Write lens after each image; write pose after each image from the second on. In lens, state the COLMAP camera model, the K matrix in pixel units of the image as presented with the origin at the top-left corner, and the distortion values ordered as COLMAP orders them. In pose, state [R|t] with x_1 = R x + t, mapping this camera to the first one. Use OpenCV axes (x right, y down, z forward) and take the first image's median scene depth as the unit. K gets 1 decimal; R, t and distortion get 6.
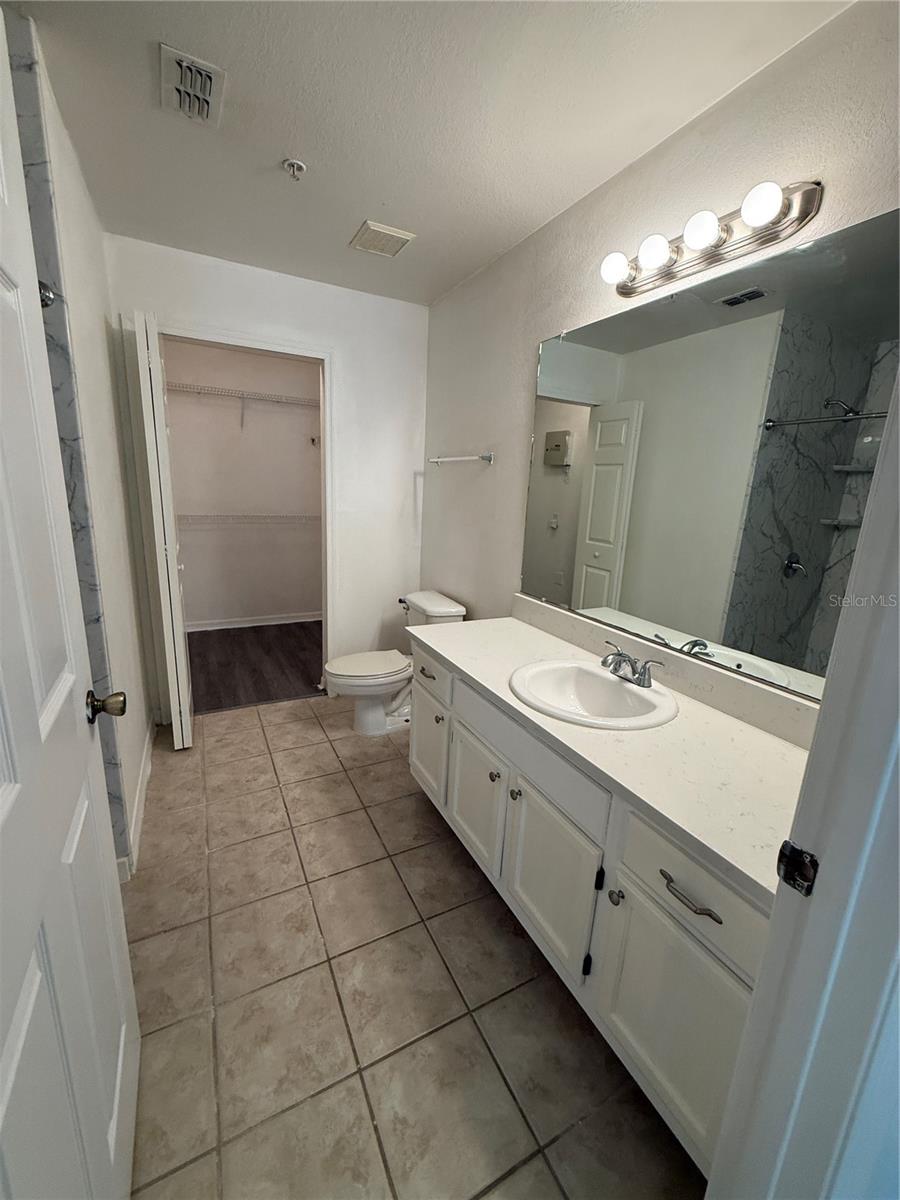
lens RADIAL K [[480.5, 0, 450.0], [0, 480.5, 600.0], [0, 0, 1]] dist [-0.001654, 0.000543]
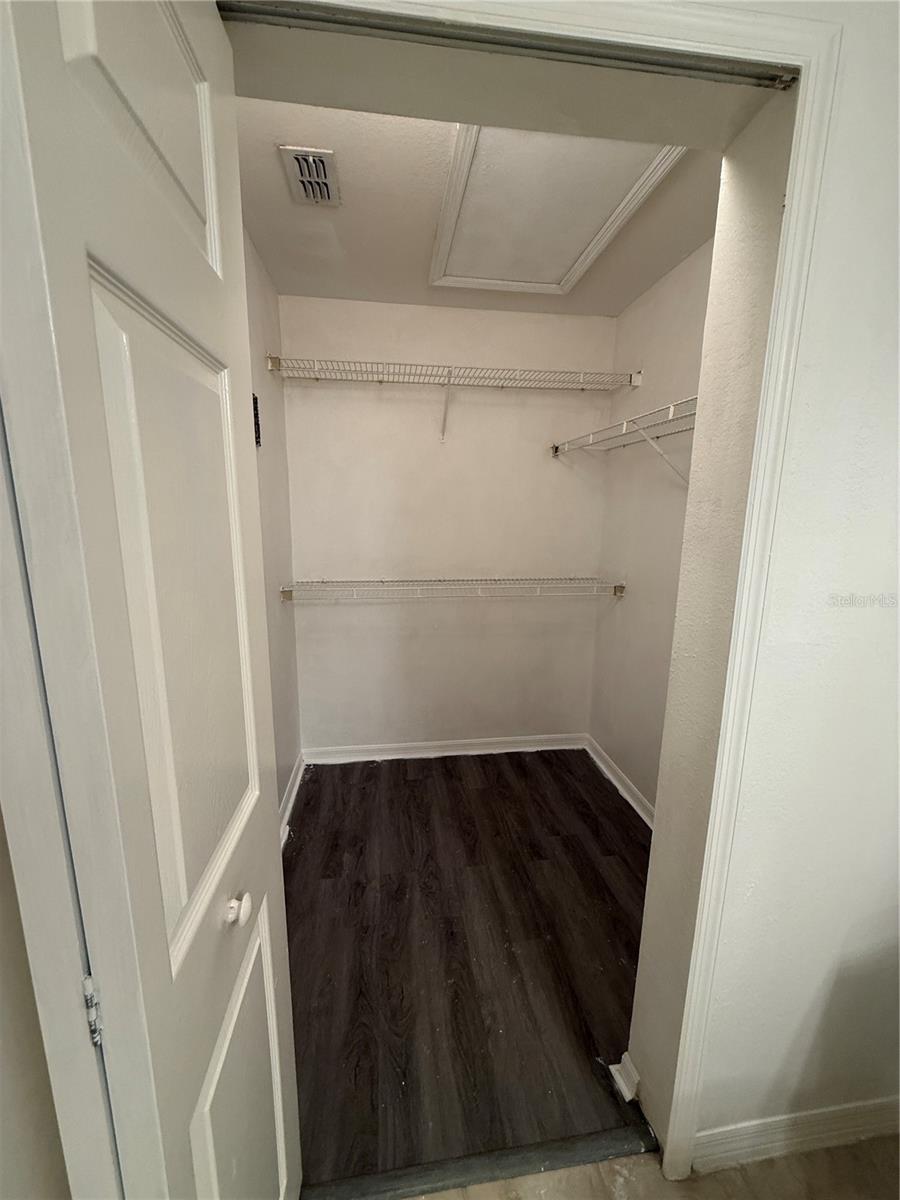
lens RADIAL K [[480.5, 0, 450.0], [0, 480.5, 600.0], [0, 0, 1]] dist [-0.001654, 0.000543]
pose [[0.939262, 0.026458, -0.342179, -0.274142], [-0.043770, 0.998117, -0.042971, -0.166560], [0.340397, 0.055338, 0.938652, 0.581431]]
